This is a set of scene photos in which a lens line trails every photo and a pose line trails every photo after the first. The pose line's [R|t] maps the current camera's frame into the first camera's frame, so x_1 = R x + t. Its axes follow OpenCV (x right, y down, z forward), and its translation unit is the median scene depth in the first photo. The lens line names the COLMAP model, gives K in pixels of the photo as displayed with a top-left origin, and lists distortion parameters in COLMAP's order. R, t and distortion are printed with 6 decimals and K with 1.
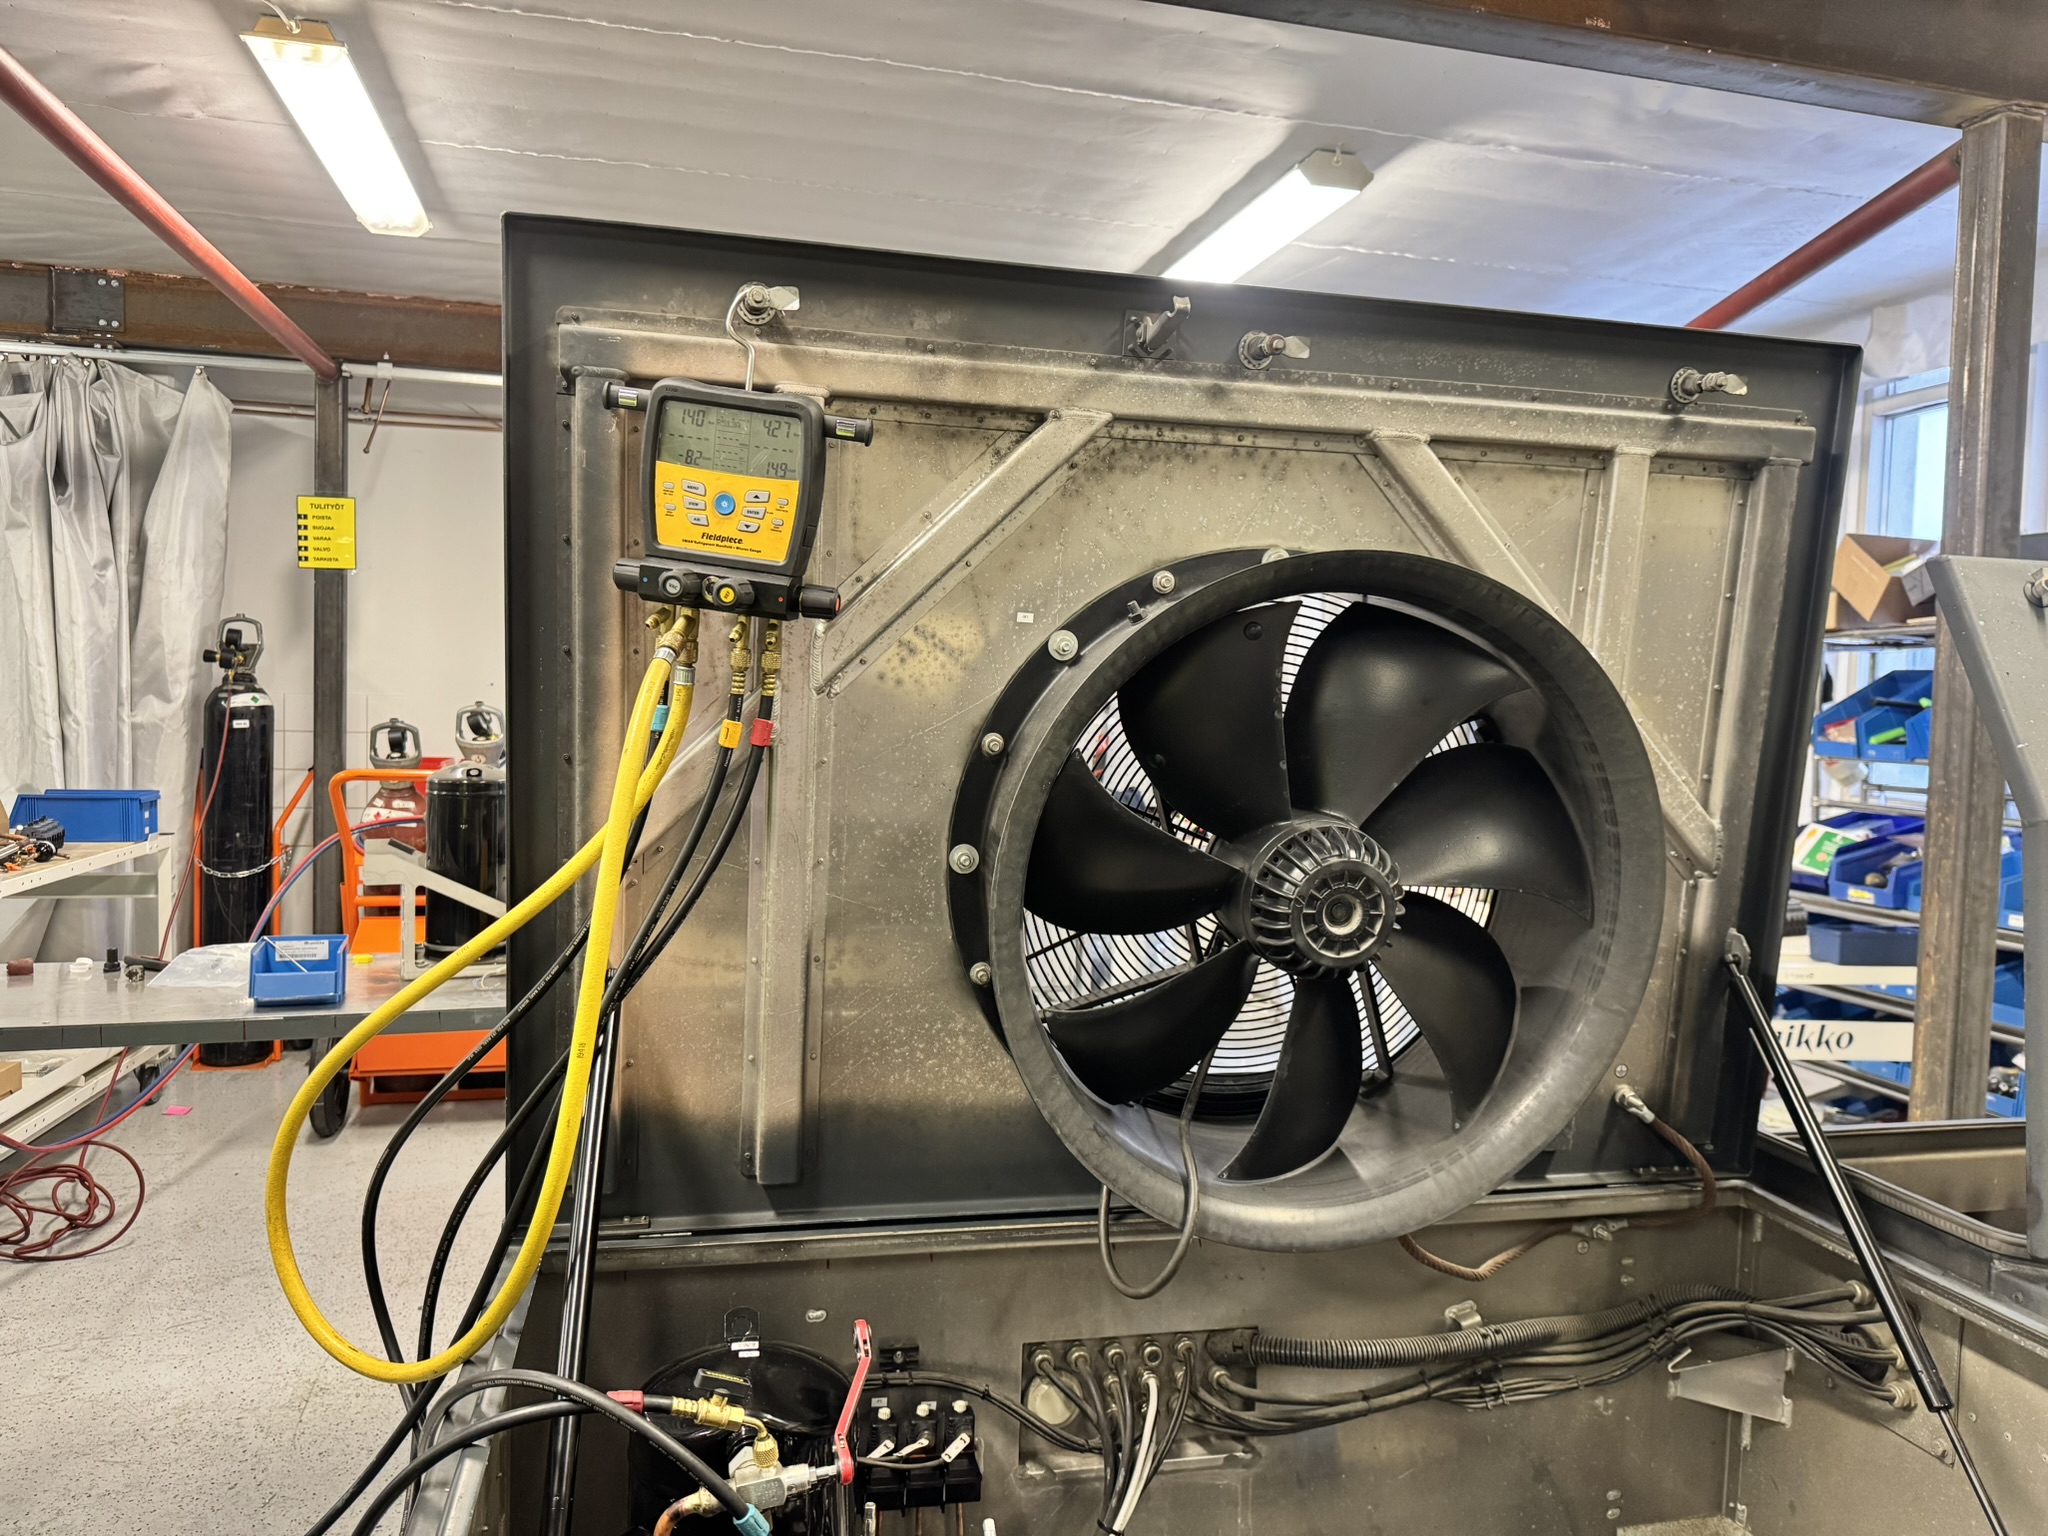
lens RADIAL K [[1428.1, 0, 1024.0], [0, 1428.1, 768.0], [0, 0, 1]] dist [0.003762, -0.006475]
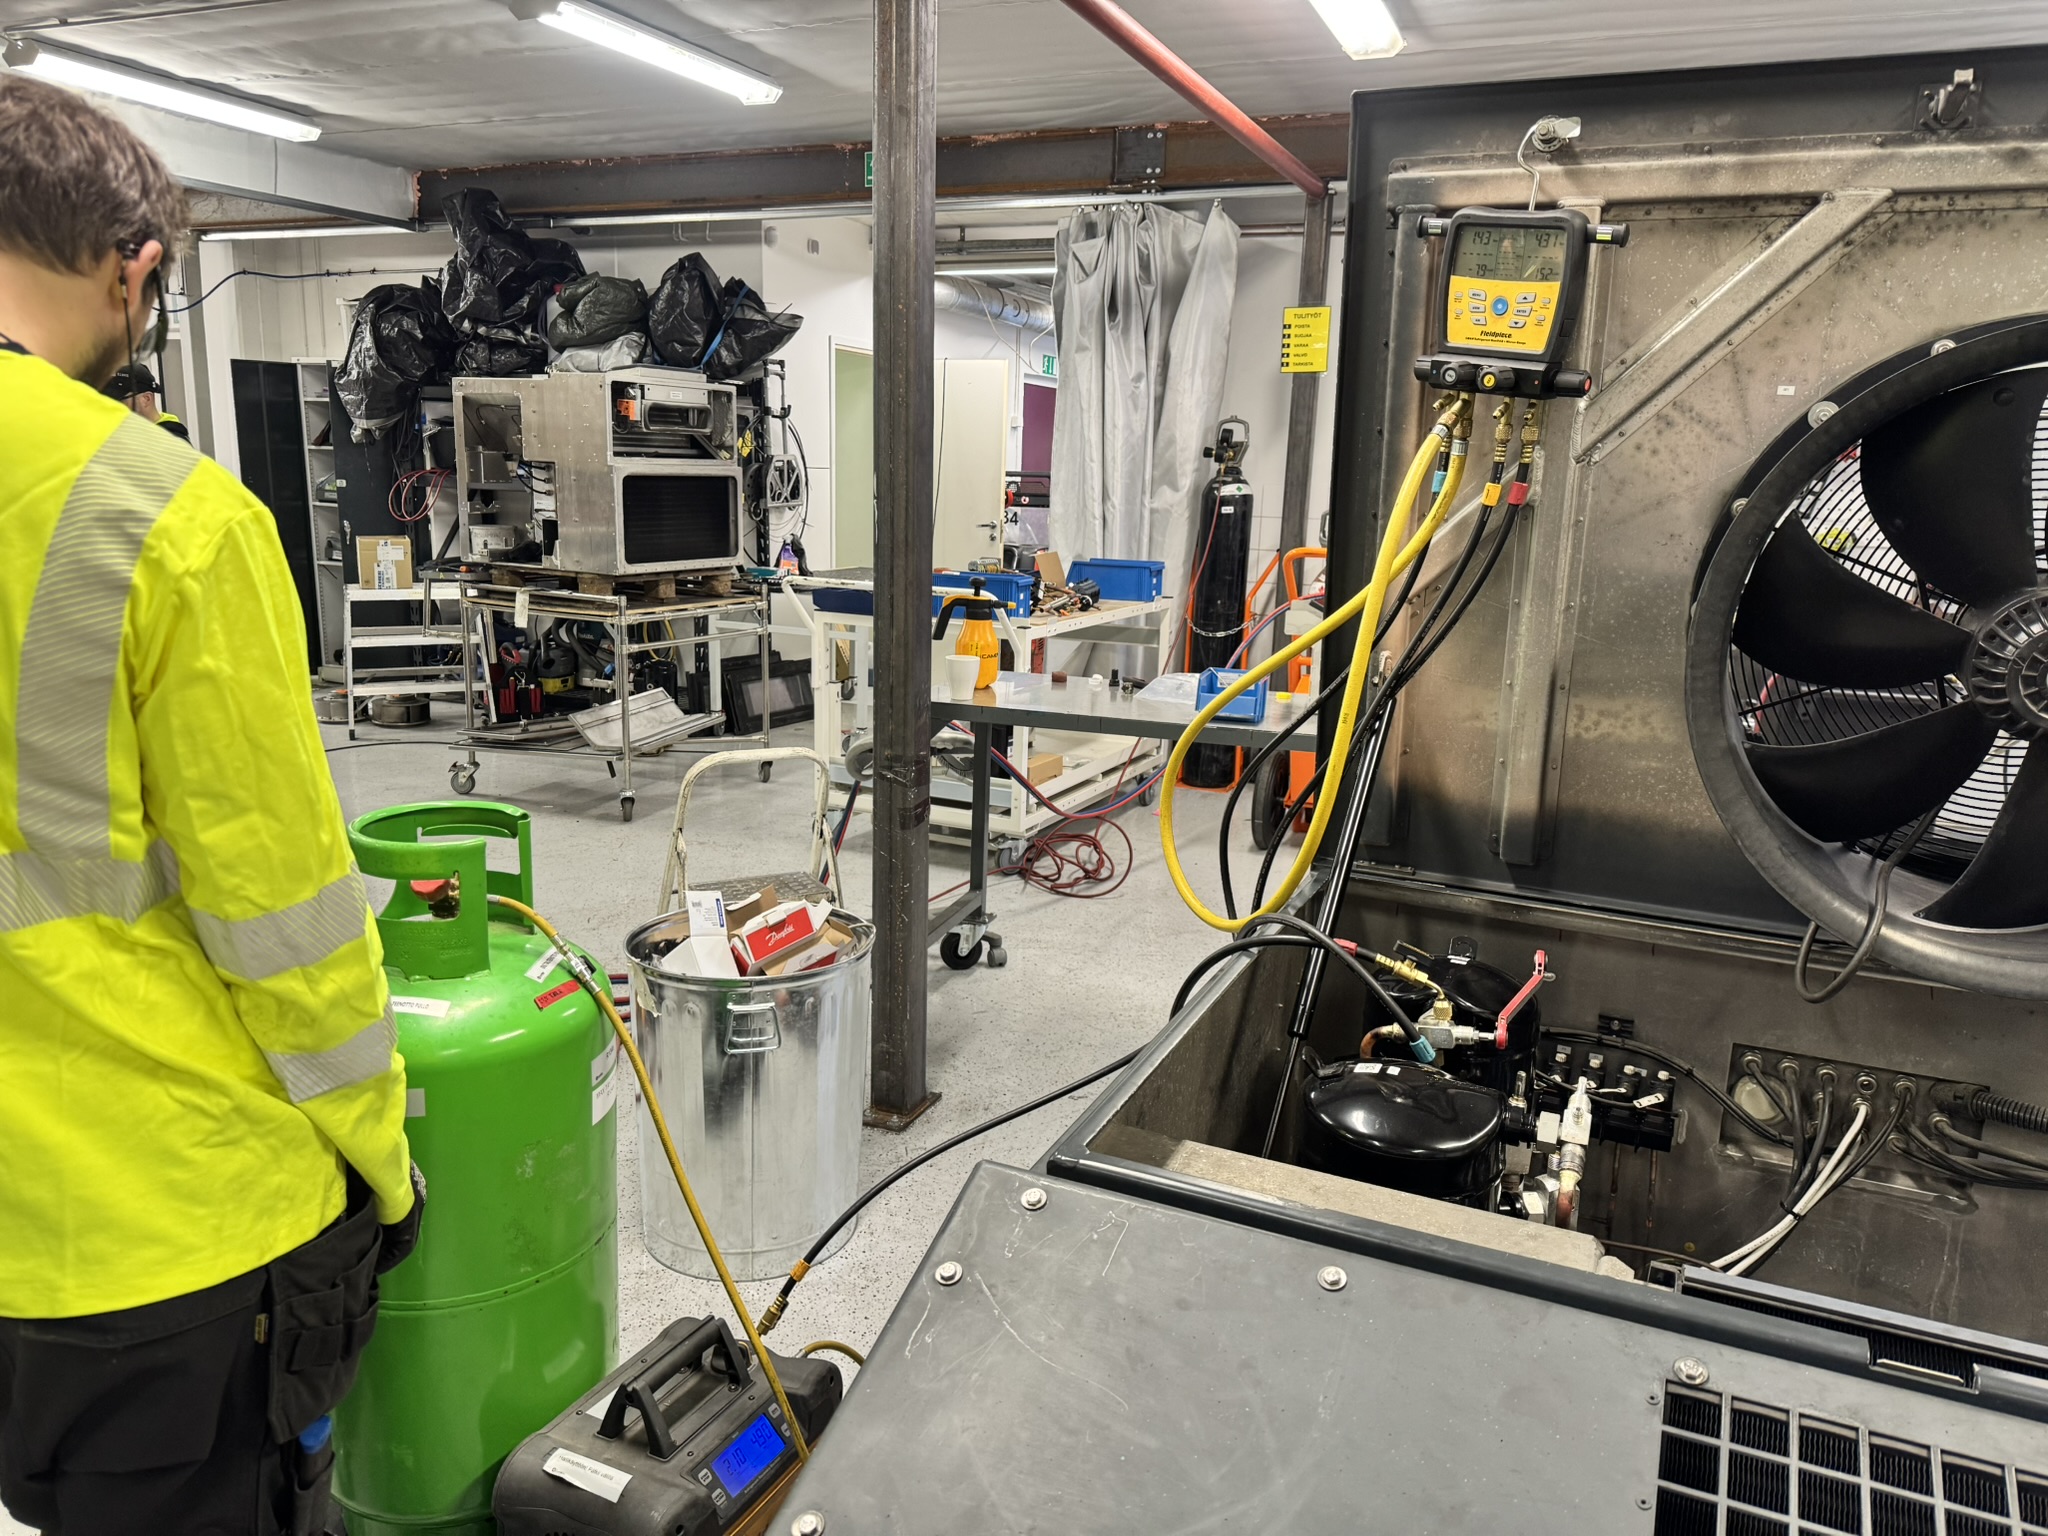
lens RADIAL K [[1480.7, 0, 1024.0], [0, 1480.7, 768.0], [0, 0, 1]] dist [0.091748, -0.125269]
pose [[0.788177, 0.117005, -0.604224, 0.257781], [-0.039408, 0.989342, 0.140175, 0.040515], [0.614186, -0.086672, 0.784388, -0.277006]]
